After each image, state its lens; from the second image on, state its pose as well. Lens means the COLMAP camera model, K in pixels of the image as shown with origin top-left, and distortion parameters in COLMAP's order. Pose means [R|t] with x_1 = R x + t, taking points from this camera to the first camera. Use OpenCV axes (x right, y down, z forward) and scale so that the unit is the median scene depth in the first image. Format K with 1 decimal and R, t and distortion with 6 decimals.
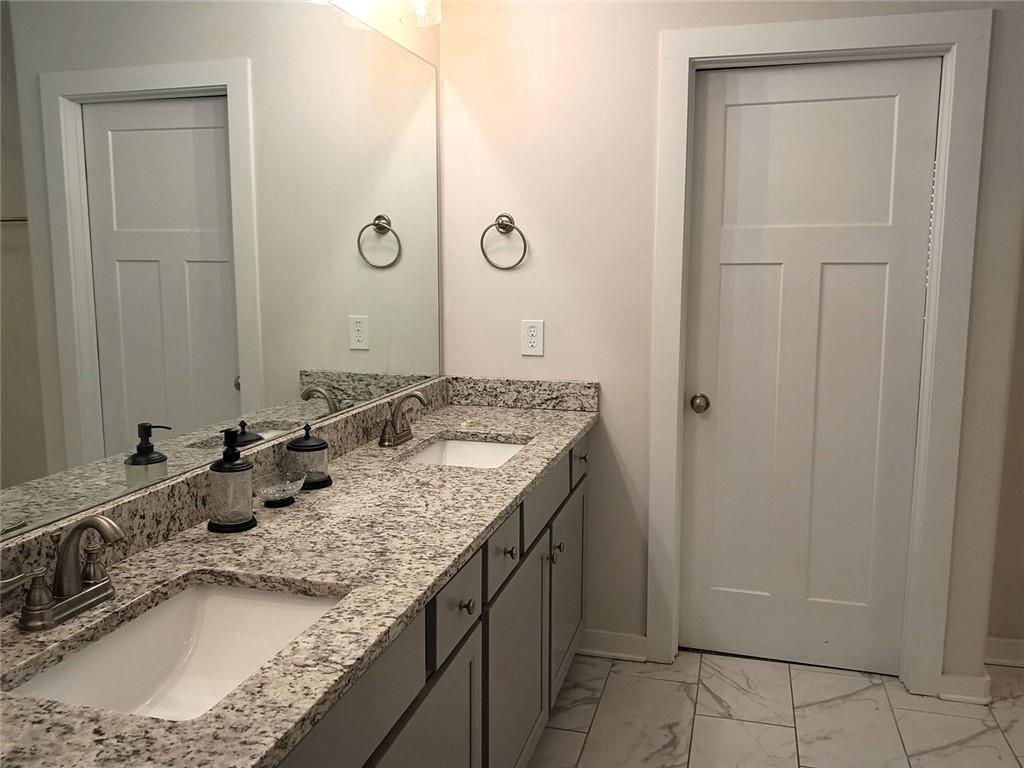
lens RADIAL K [[838.8, 0, 520.4], [0, 838.8, 381.7], [0, 0, 1]] dist [0.036491, -0.063313]
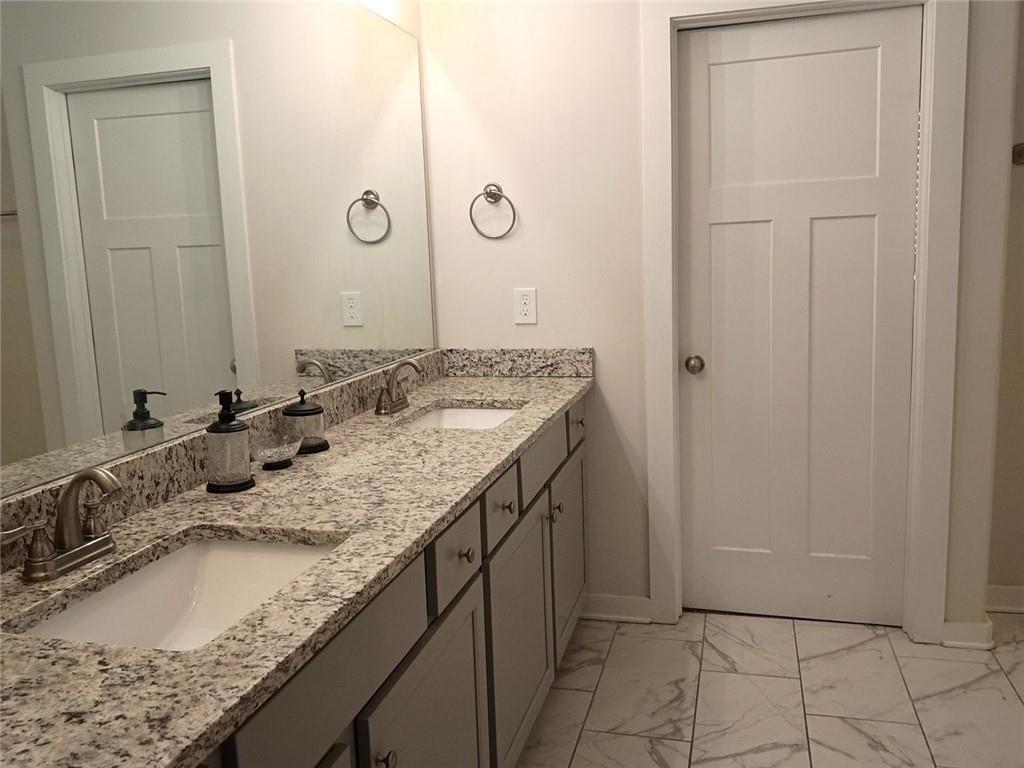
lens RADIAL K [[840.4, 0, 520.2], [0, 840.4, 380.8], [0, 0, 1]] dist [0.047545, -0.093177]
pose [[0.999198, -0.040037, -0.000544, 0.006680], [0.040041, 0.999148, 0.009972, 0.033315], [0.000144, -0.009986, 0.999950, -0.006826]]
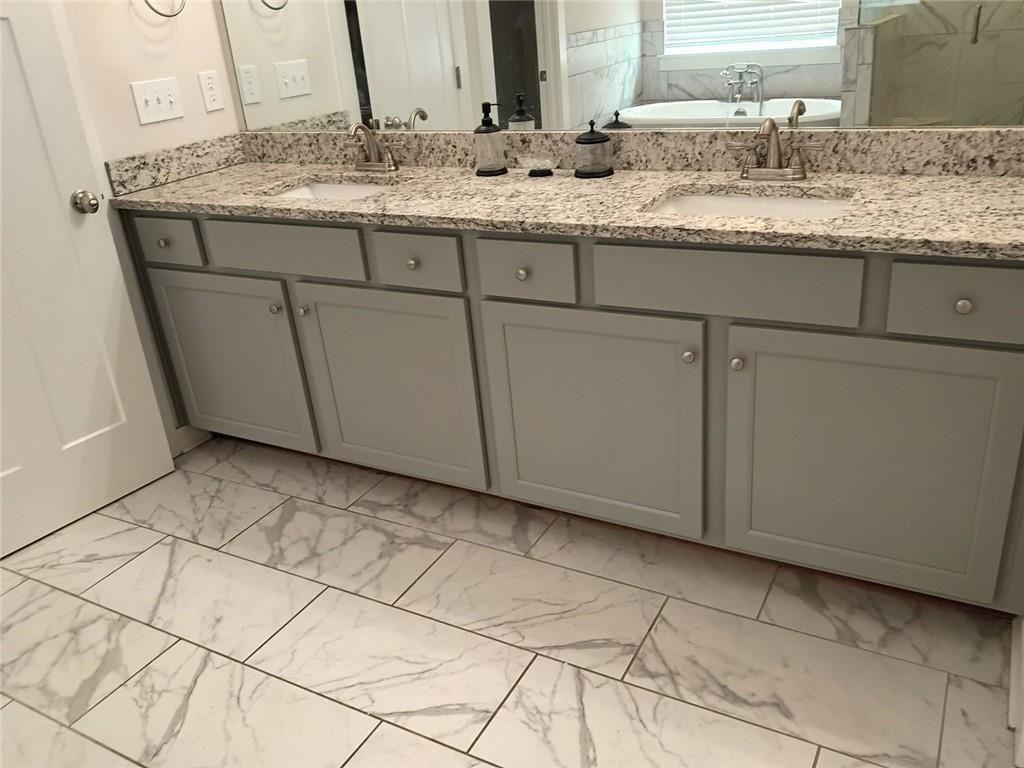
lens RADIAL K [[840.4, 0, 520.2], [0, 840.4, 380.8], [0, 0, 1]] dist [0.047545, -0.093177]
pose [[-0.231784, 0.408757, -0.882720, 0.757610], [-0.063774, 0.899094, 0.433085, -0.098820], [0.970675, 0.156677, -0.182327, 0.954099]]
